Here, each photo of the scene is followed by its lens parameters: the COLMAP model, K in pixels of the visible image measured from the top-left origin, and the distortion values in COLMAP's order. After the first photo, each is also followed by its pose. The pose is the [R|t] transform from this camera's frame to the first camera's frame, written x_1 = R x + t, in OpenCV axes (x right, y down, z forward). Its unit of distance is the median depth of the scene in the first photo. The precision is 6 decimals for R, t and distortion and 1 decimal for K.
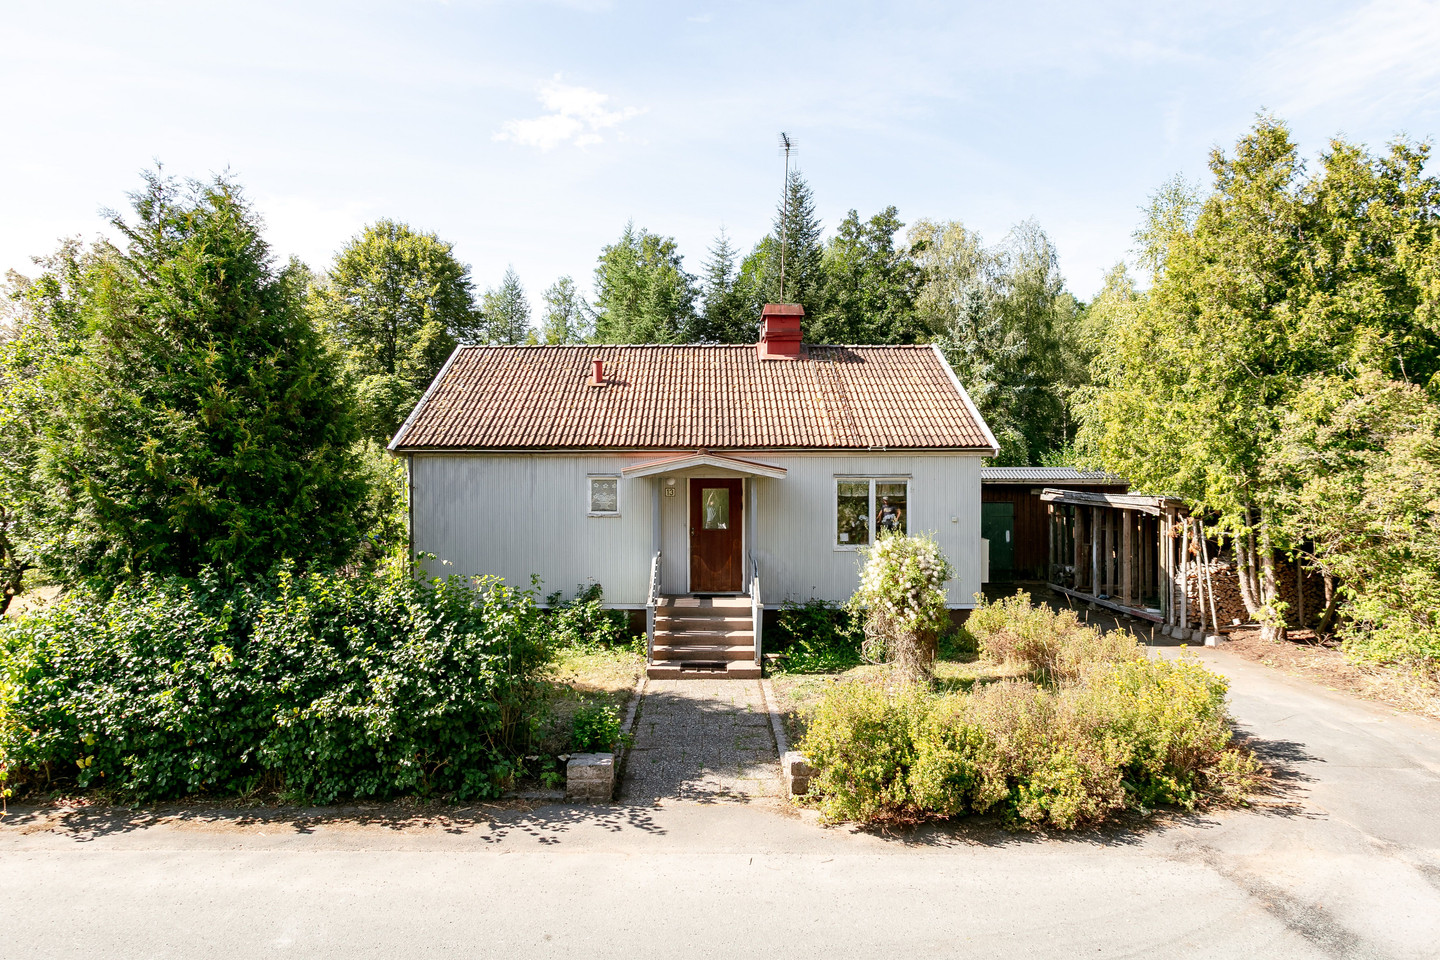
lens RADIAL K [[693.9, 0, 719.1], [0, 693.9, 426.1], [0, 0, 1]] dist [-0.004277, 0.009440]
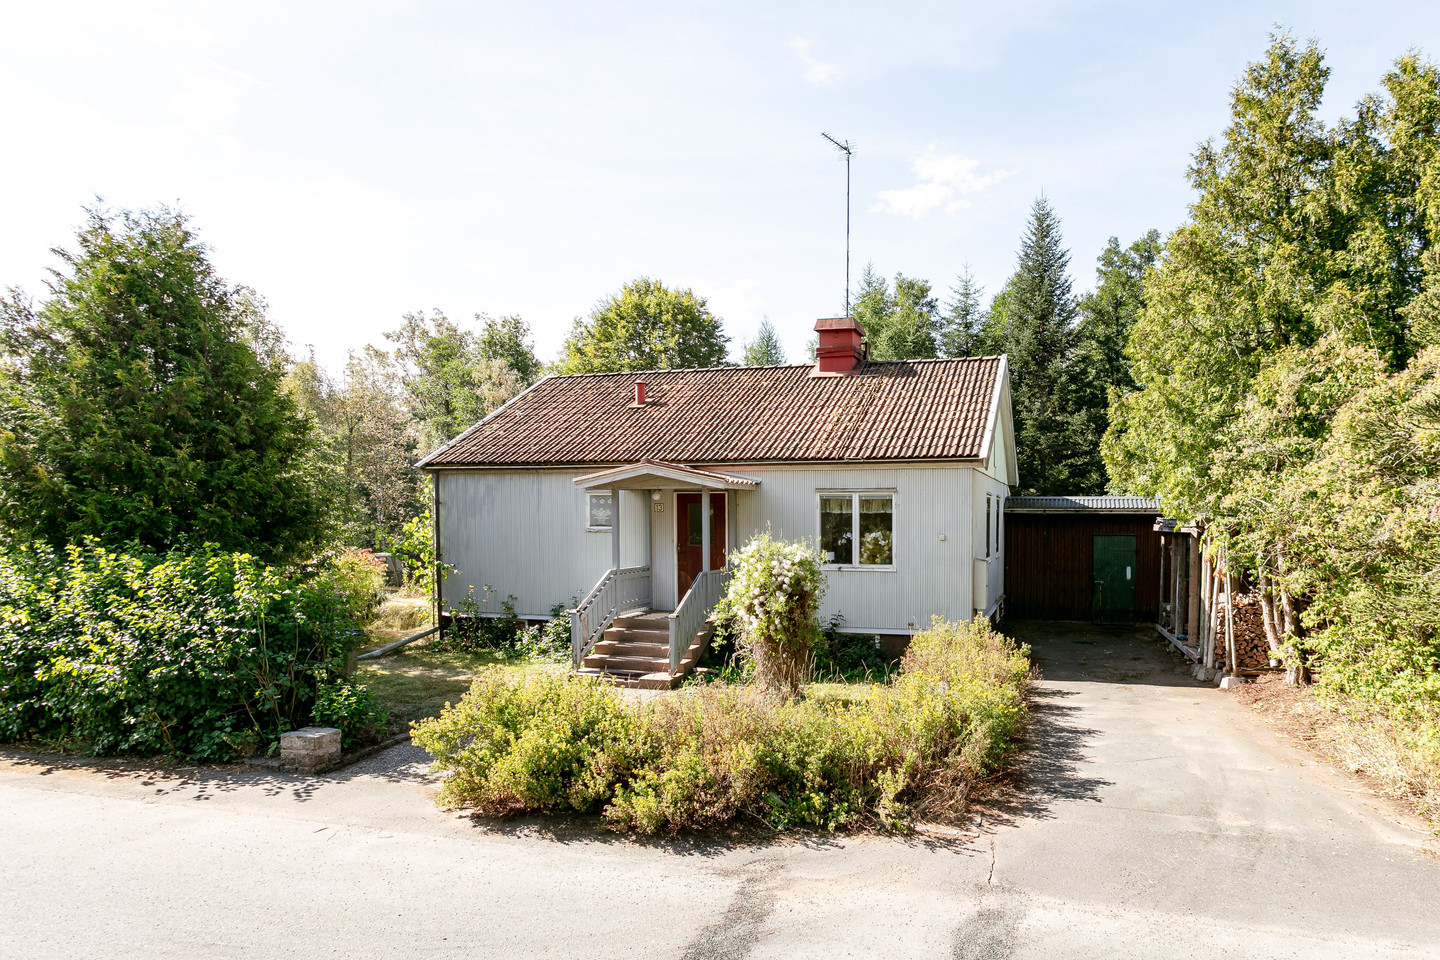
lens RADIAL K [[699.6, 0, 720.0], [0, 699.6, 480.0], [0, 0, 1]] dist [-0.014712, 0.017175]
pose [[0.978654, -0.000221, -0.205513, 0.415275], [0.006039, 0.999599, 0.027682, 0.055149], [0.205425, -0.028332, 0.978263, 0.083828]]
